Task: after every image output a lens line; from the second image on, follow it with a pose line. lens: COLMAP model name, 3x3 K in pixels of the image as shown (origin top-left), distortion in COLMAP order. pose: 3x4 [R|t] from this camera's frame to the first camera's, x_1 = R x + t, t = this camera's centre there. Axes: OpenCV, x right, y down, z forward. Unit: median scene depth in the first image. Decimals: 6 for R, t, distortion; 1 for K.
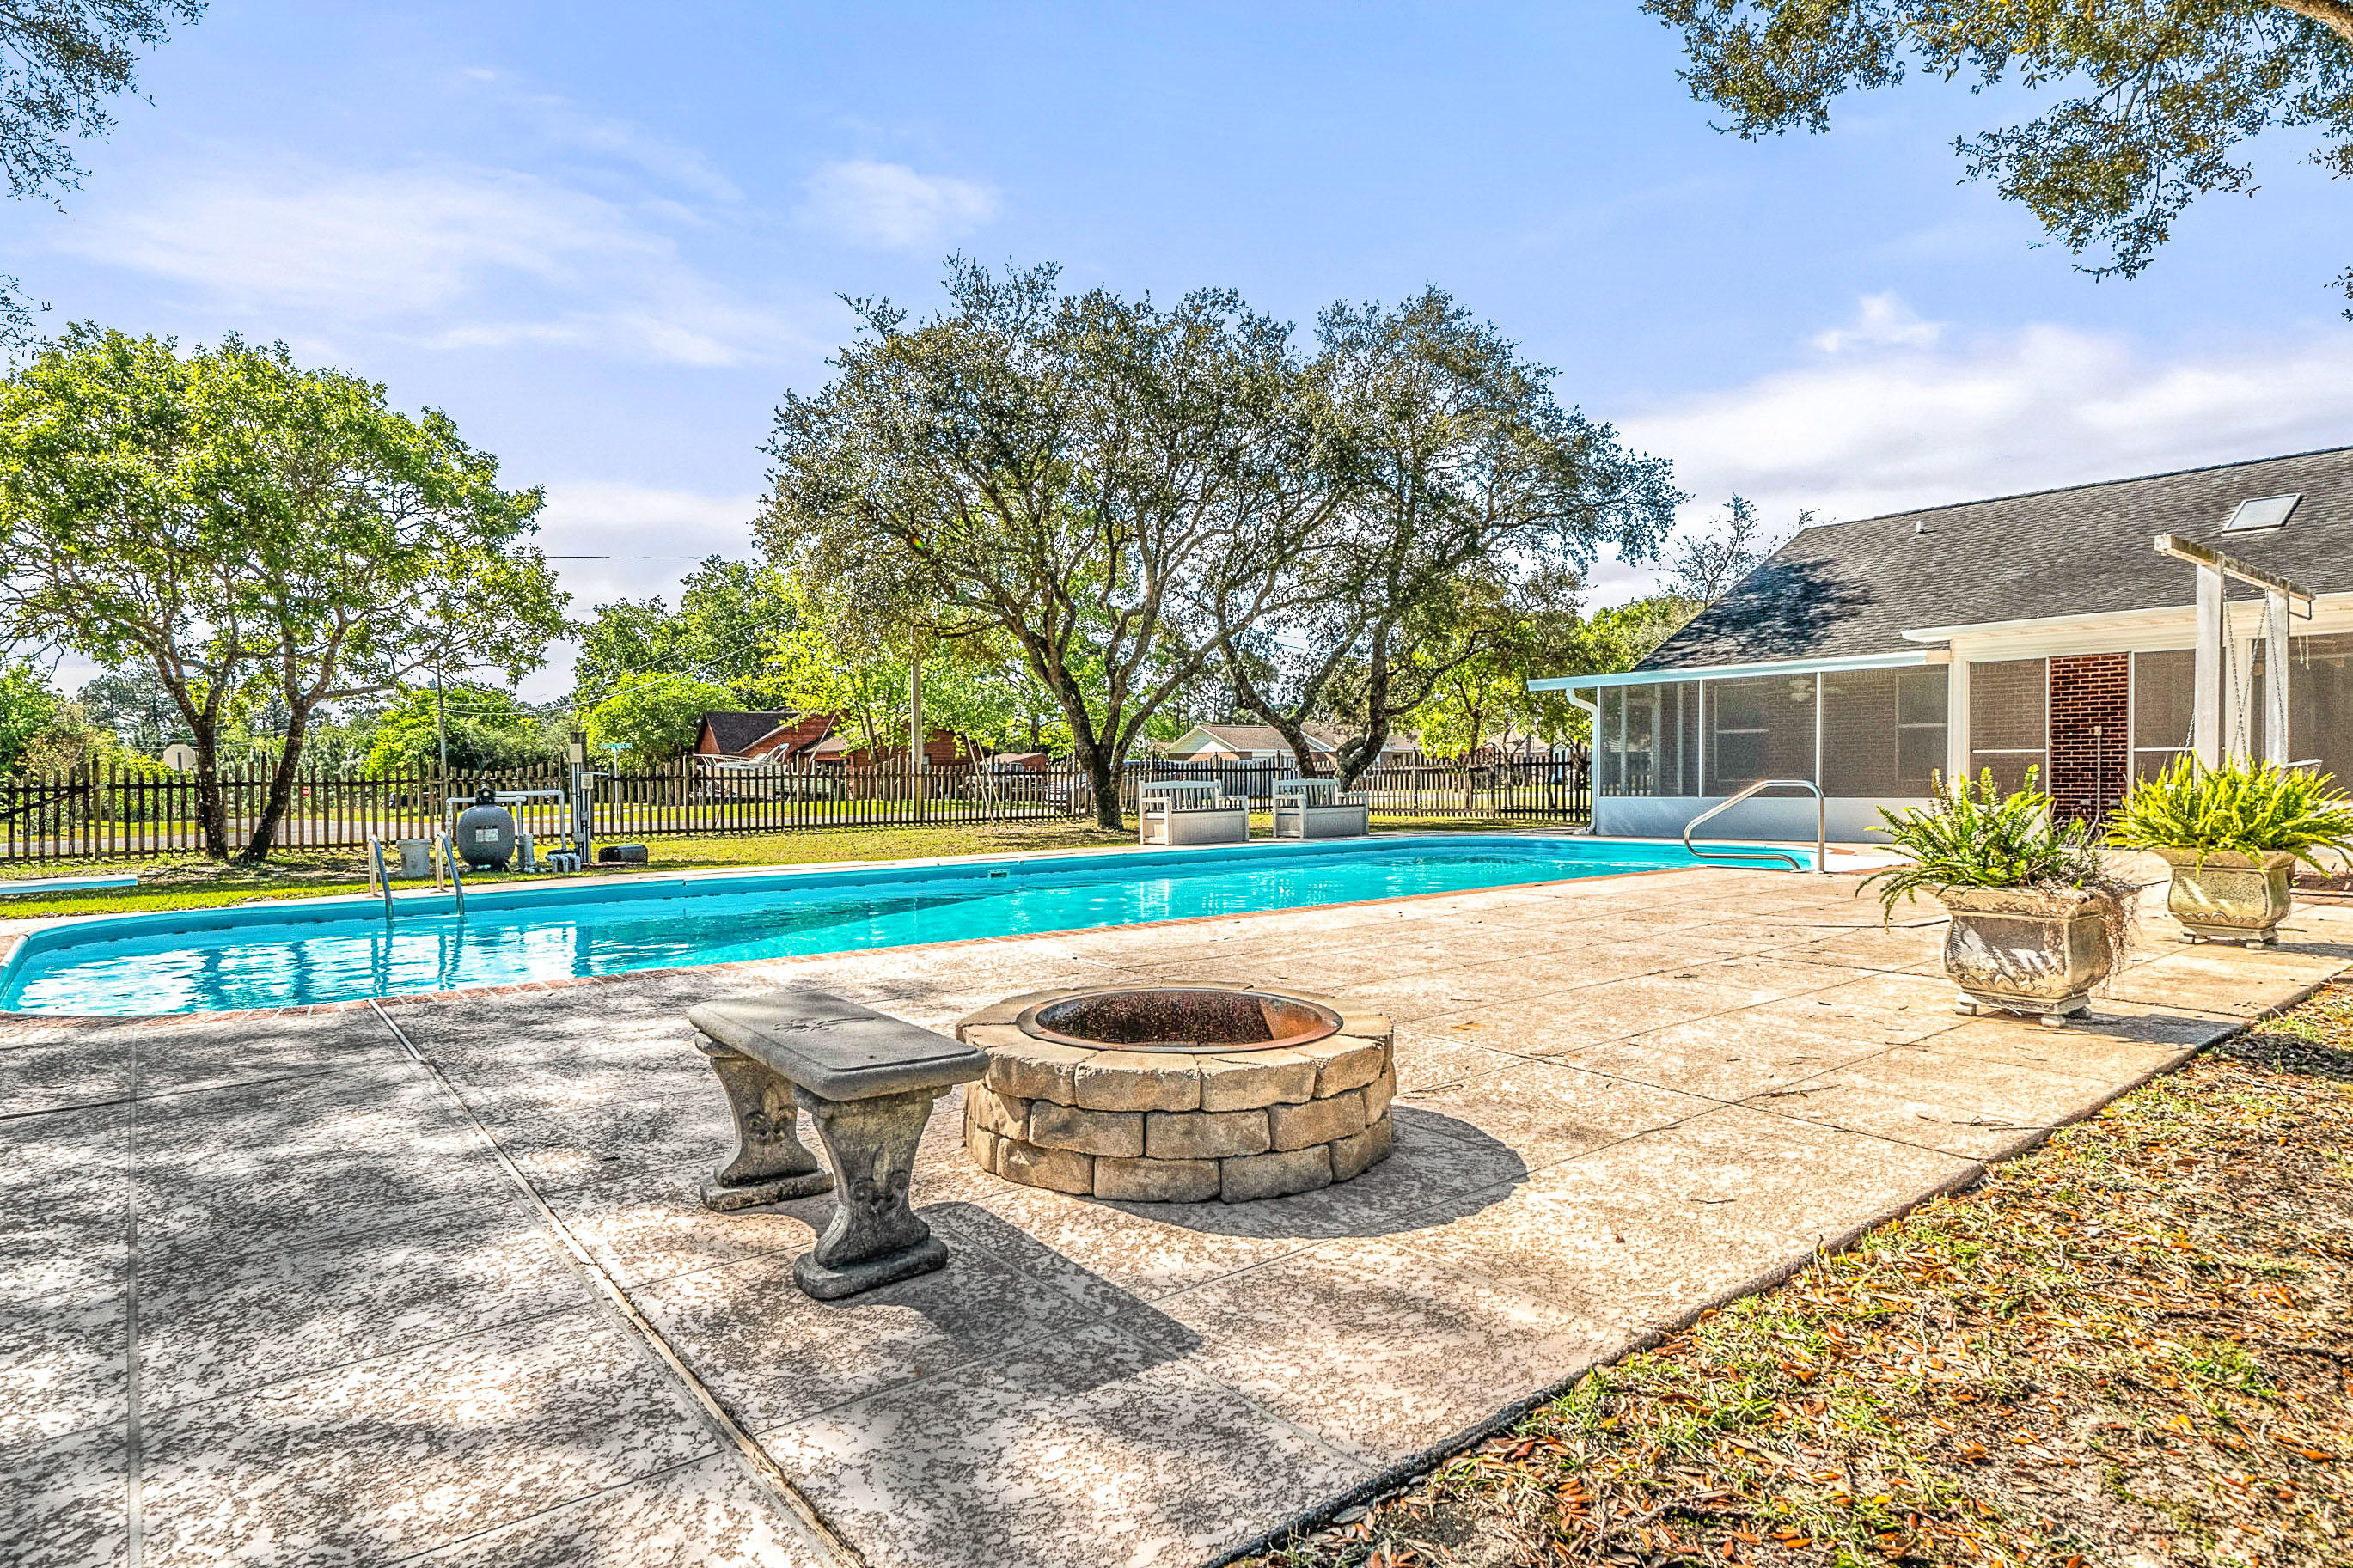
lens RADIAL K [[1266.1, 0, 1177.2], [0, 1266.1, 865.3], [0, 0, 1]] dist [0.002325, -0.000508]
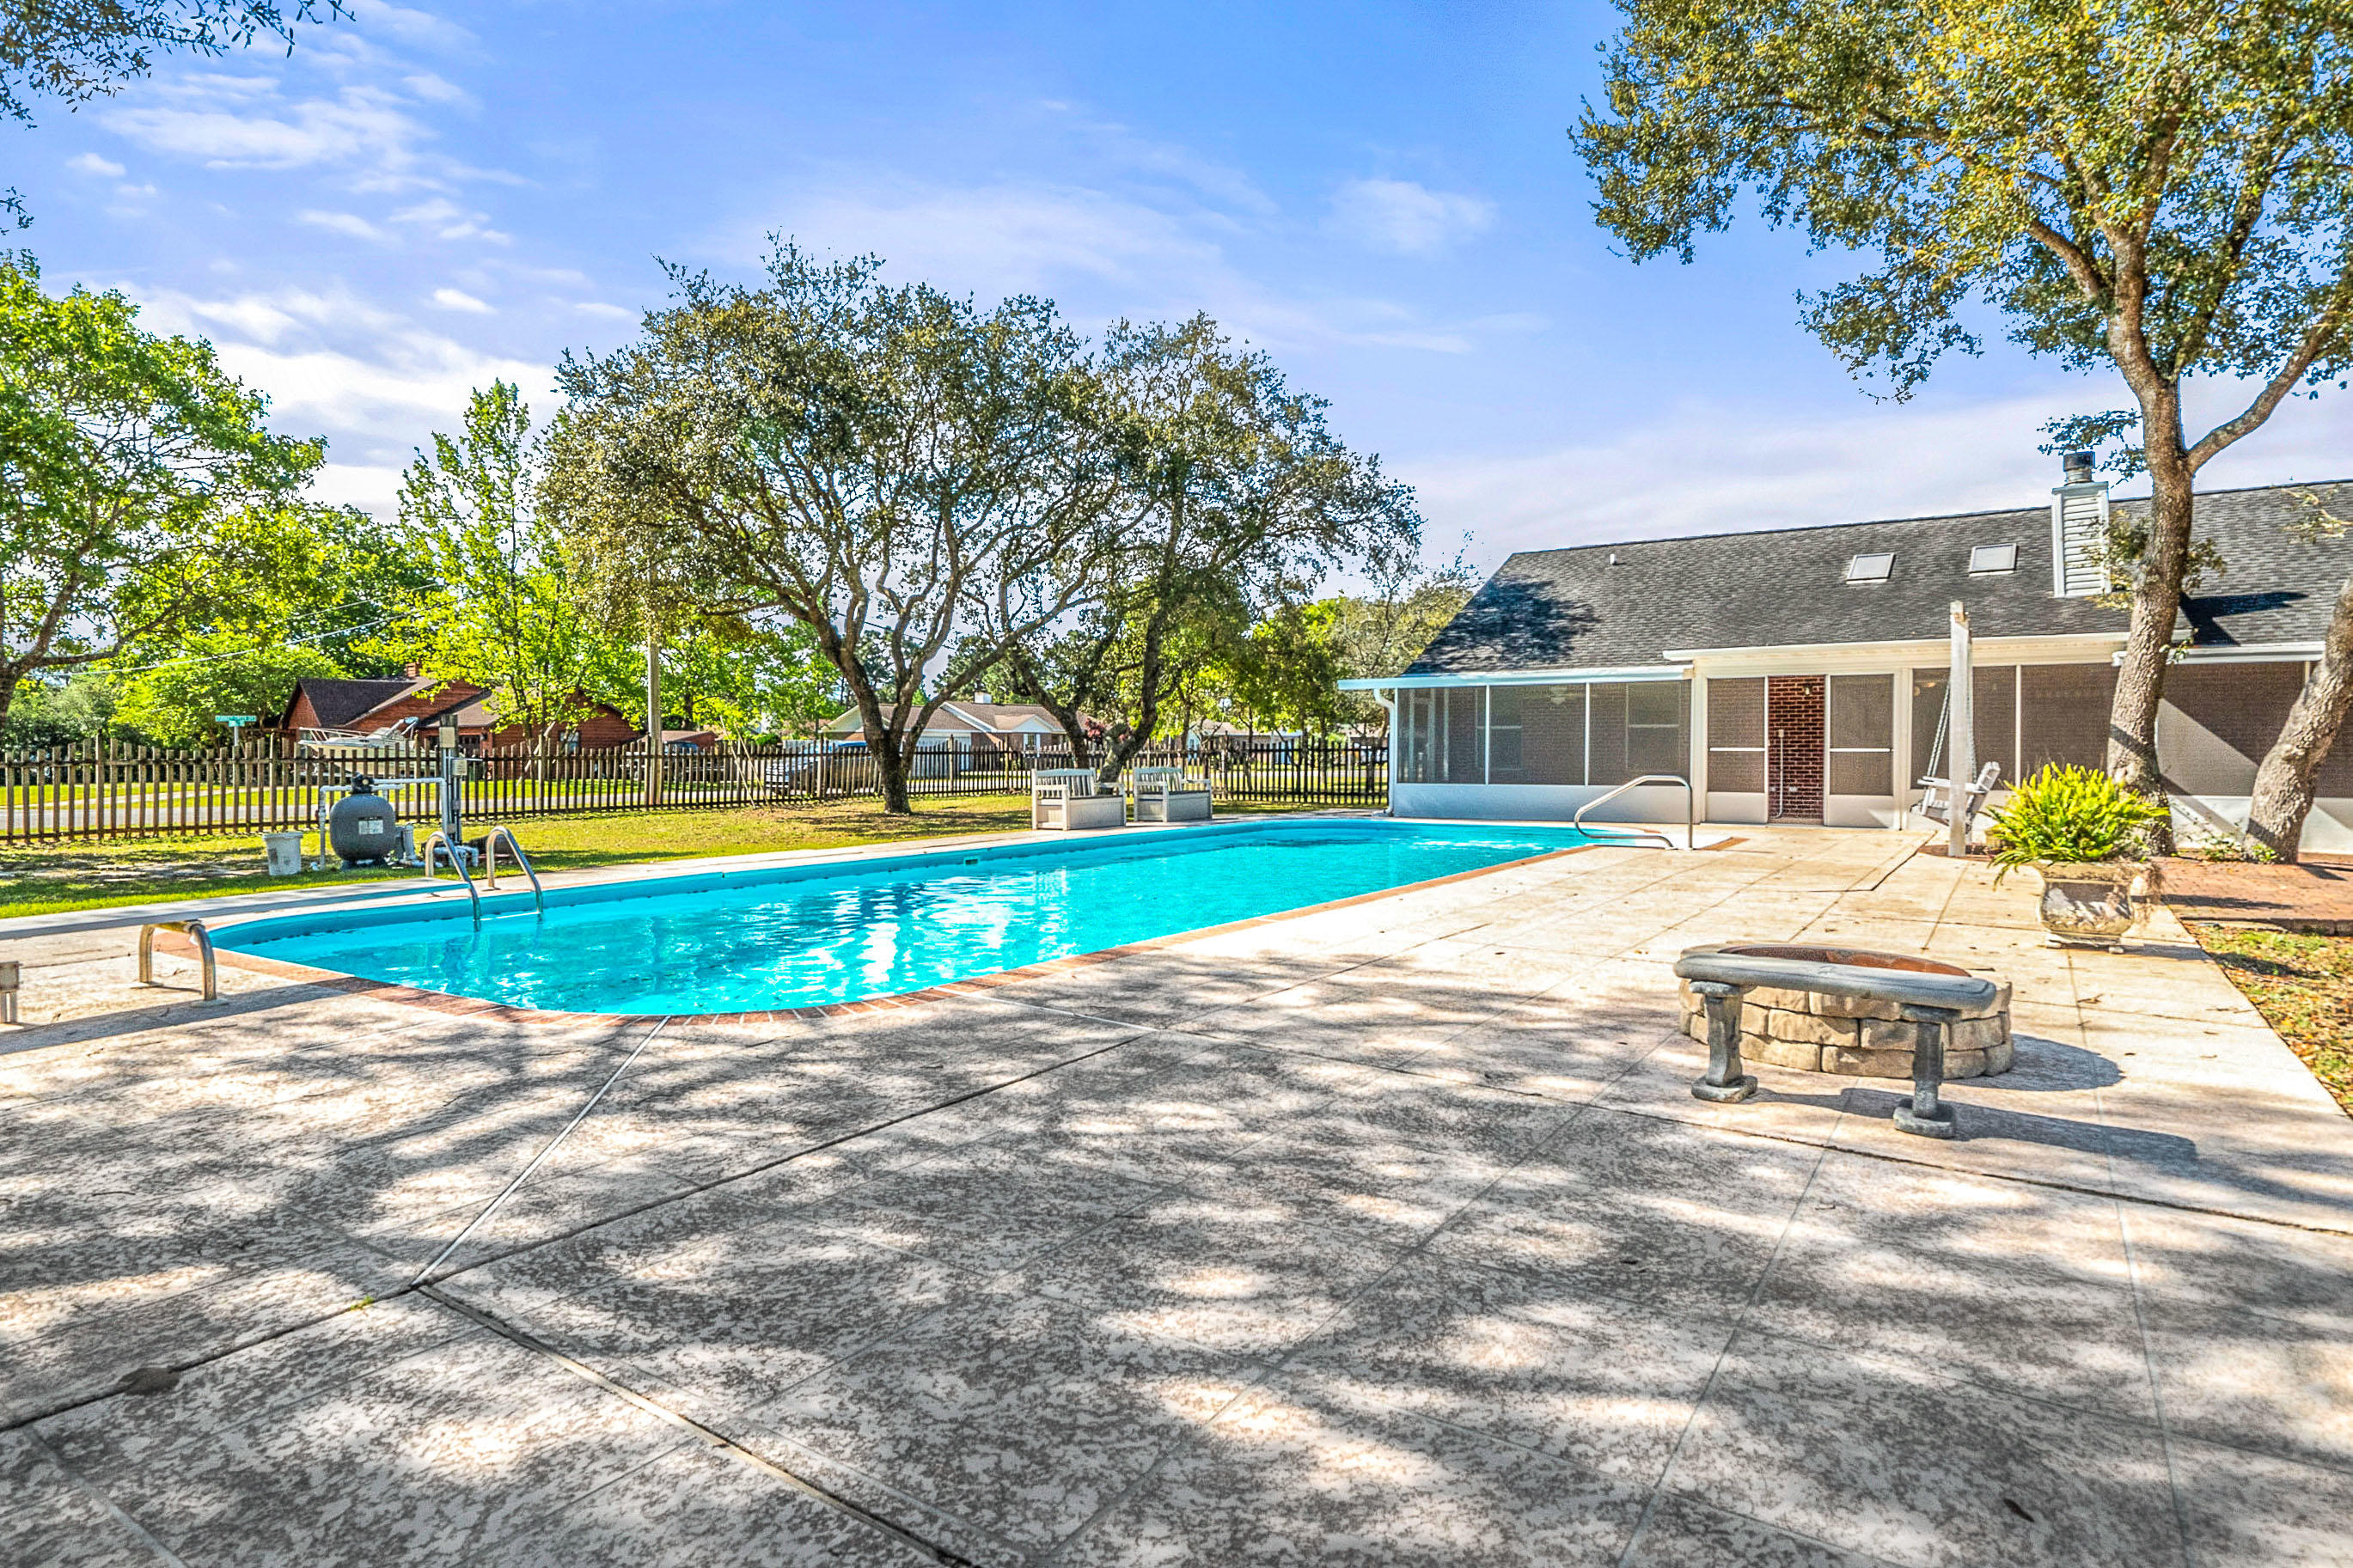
lens RADIAL K [[1260.3, 0, 1172.7], [0, 1260.3, 828.4], [0, 0, 1]] dist [0.005133, 0.000731]
pose [[0.956811, -0.009343, 0.290562, -0.194847], [0.012789, 0.999869, -0.009965, -0.004972], [-0.290431, 0.013251, 0.956804, -0.027843]]
